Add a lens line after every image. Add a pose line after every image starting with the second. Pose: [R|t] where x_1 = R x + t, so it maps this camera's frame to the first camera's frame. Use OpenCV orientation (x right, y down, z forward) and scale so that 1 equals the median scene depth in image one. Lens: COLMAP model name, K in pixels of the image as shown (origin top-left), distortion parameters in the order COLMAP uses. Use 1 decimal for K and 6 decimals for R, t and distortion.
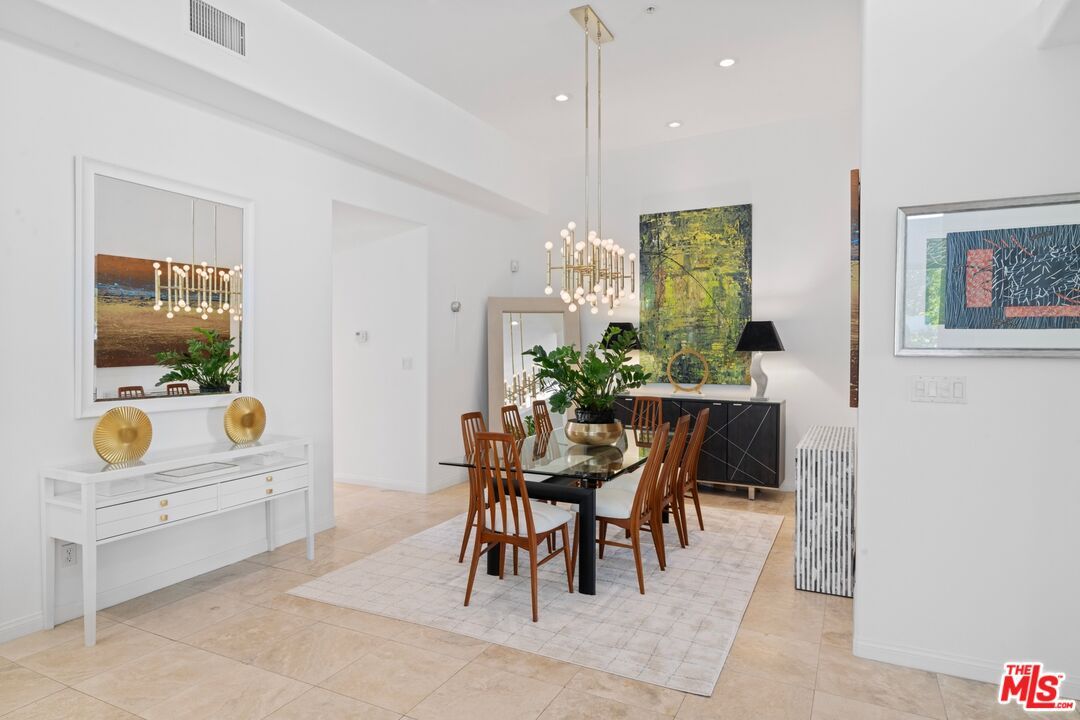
lens RADIAL K [[635.0, 0, 540.0], [0, 635.0, 360.0], [0, 0, 1]] dist [0.005165, 0.001561]
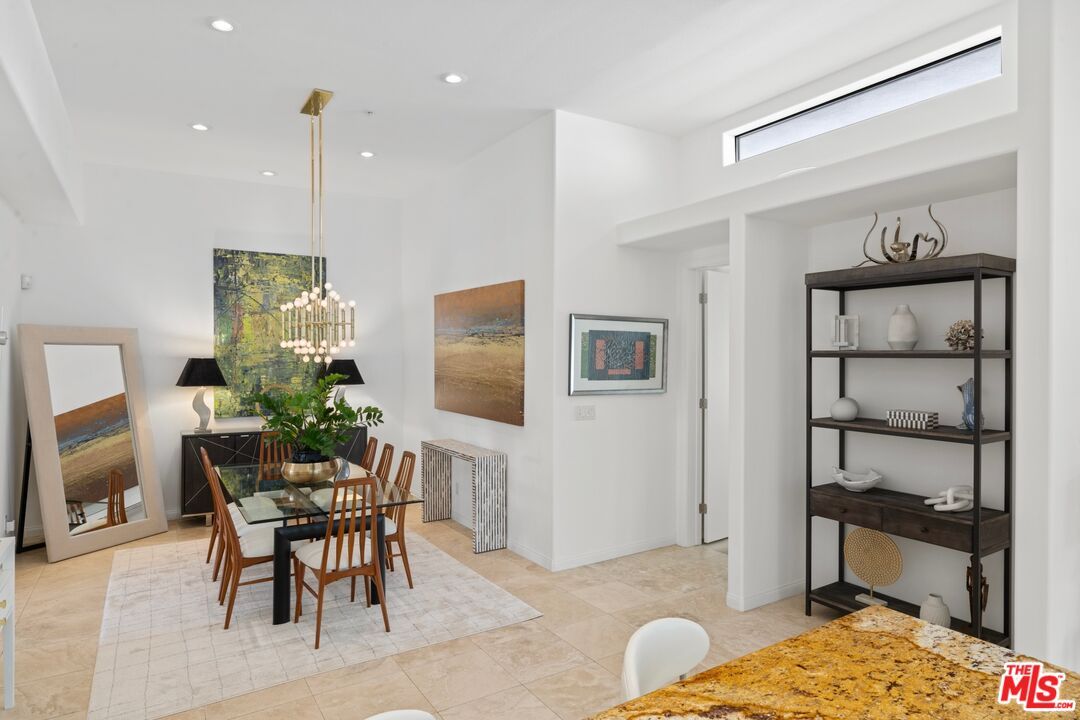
lens RADIAL K [[622.7, 0, 543.7], [0, 622.7, 365.6], [0, 0, 1]] dist [0.002260, 0.001489]
pose [[0.506097, -0.010313, 0.862415, -0.687311], [0.015968, 0.999869, 0.002586, -0.067380], [-0.862329, 0.012462, 0.506196, 0.122053]]
